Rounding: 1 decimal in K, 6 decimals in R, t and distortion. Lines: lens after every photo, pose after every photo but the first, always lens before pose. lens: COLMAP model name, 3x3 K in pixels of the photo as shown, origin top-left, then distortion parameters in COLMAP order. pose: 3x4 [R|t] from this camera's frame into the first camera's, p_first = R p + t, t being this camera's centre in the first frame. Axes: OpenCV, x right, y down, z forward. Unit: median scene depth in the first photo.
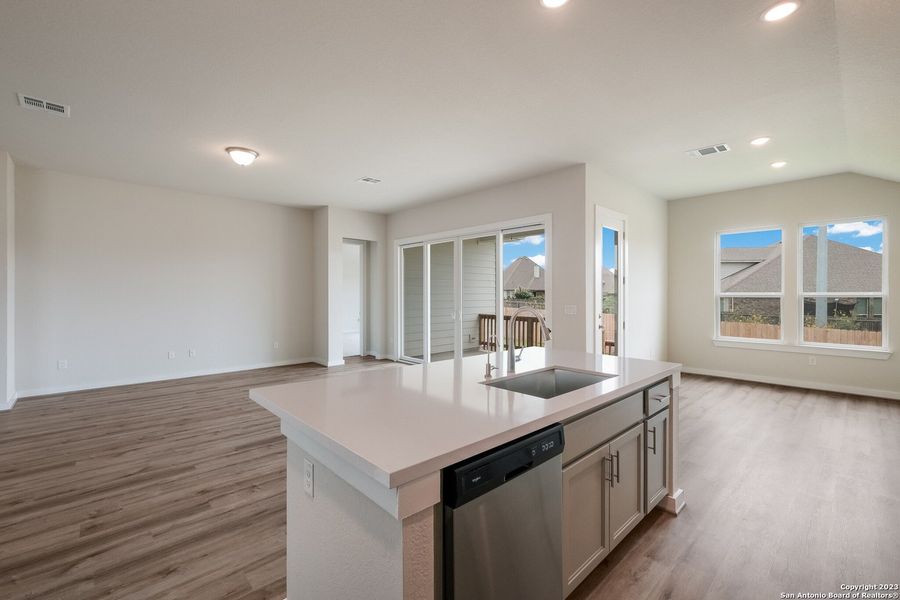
lens RADIAL K [[386.6, 0, 452.5], [0, 386.6, 289.4], [0, 0, 1]] dist [0.000430, -0.000139]
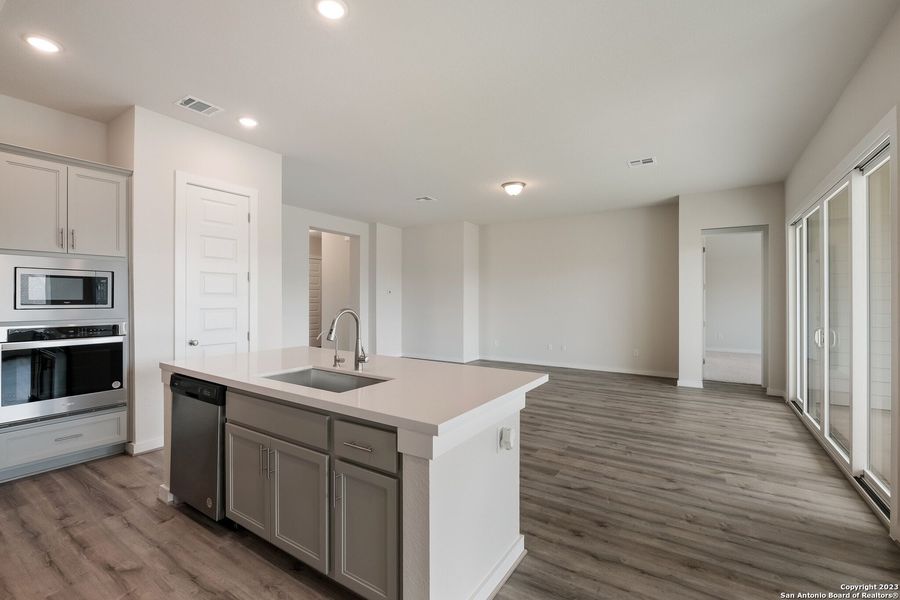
lens RADIAL K [[393.4, 0, 450.0], [0, 393.4, 300.0], [0, 0, 1]] dist [-0.010289, -0.000184]
pose [[0.234629, 0.000545, -0.972085, 0.542632], [0.008416, 0.999961, 0.002592, 0.007927], [0.972048, -0.008790, 0.234616, 0.429899]]
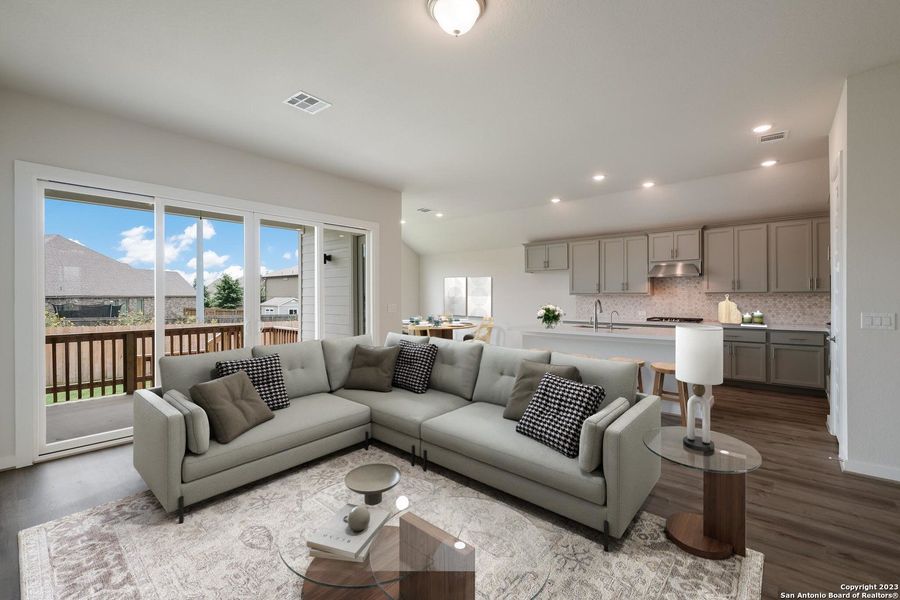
lens RADIAL K [[385.4, 0, 449.7], [0, 385.4, 294.9], [0, 0, 1]] dist [-0.001579, -0.000171]
pose [[-0.098784, 0.000018, 0.995109, -0.869769], [-0.007806, 0.999969, -0.000793, 0.009181], [-0.995078, -0.007846, -0.098781, 0.899373]]
